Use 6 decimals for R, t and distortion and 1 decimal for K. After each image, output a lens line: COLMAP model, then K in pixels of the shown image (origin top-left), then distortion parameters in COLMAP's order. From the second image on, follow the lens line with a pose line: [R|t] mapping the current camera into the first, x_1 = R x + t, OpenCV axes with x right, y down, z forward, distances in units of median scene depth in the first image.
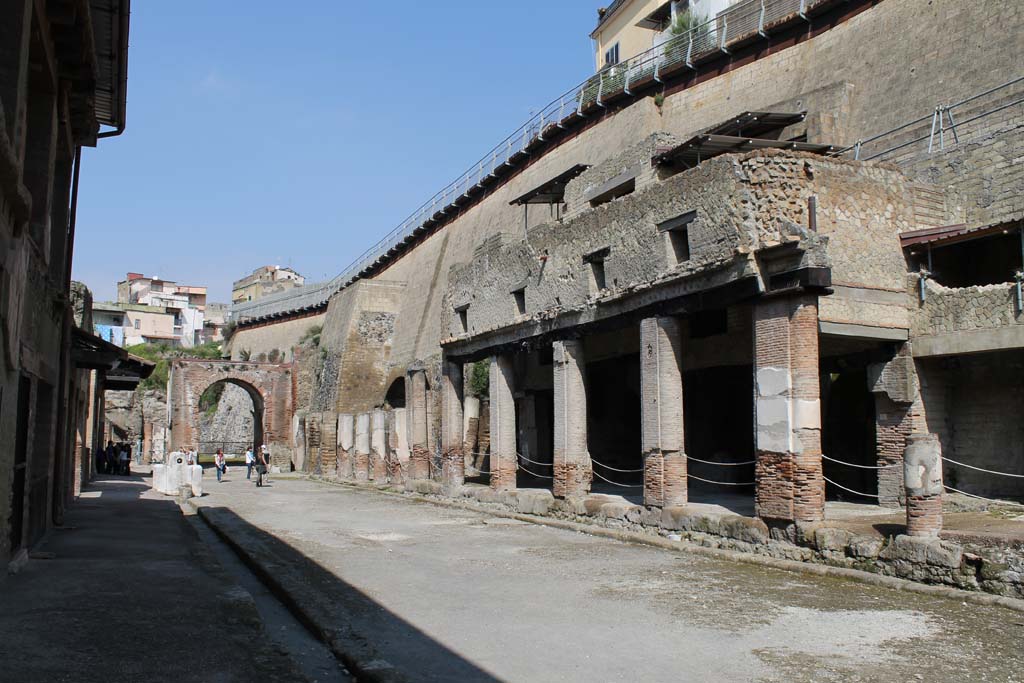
lens RADIAL K [[865.2, 0, 508.7], [0, 865.2, 348.2], [0, 0, 1]] dist [-0.168471, 0.147583]
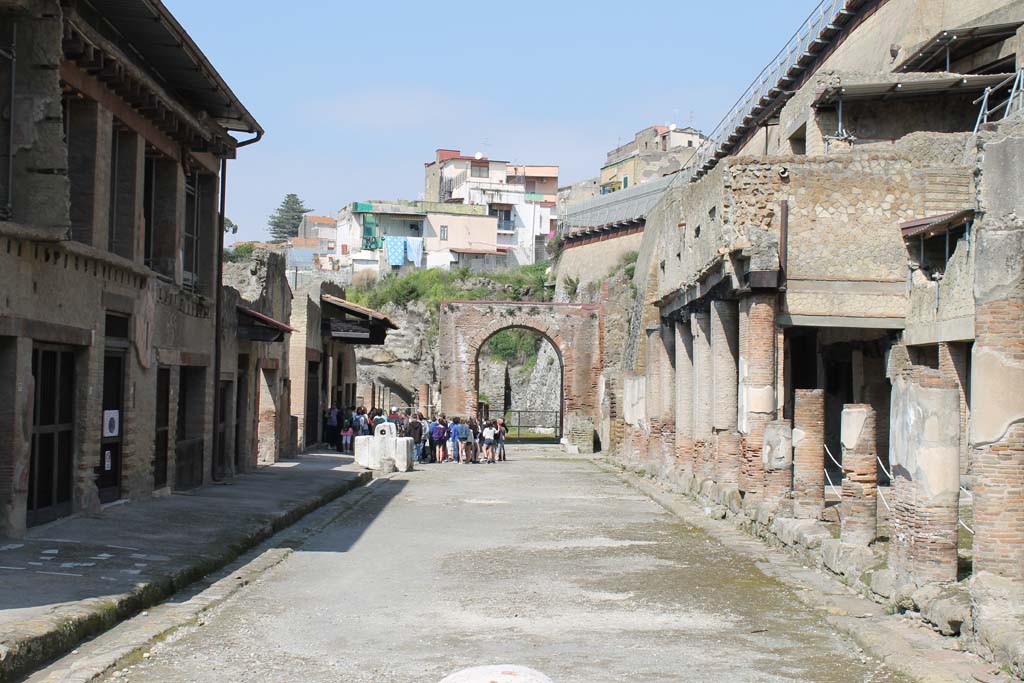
lens RADIAL K [[1566.9, 0, 512.0], [0, 1566.9, 341.5], [0, 0, 1]] dist [-0.009260, 0.016329]
pose [[0.917350, 0.001681, -0.398078, 0.772632], [0.024026, 0.997934, 0.059581, -0.115831], [0.397356, -0.064221, 0.915415, -0.913922]]
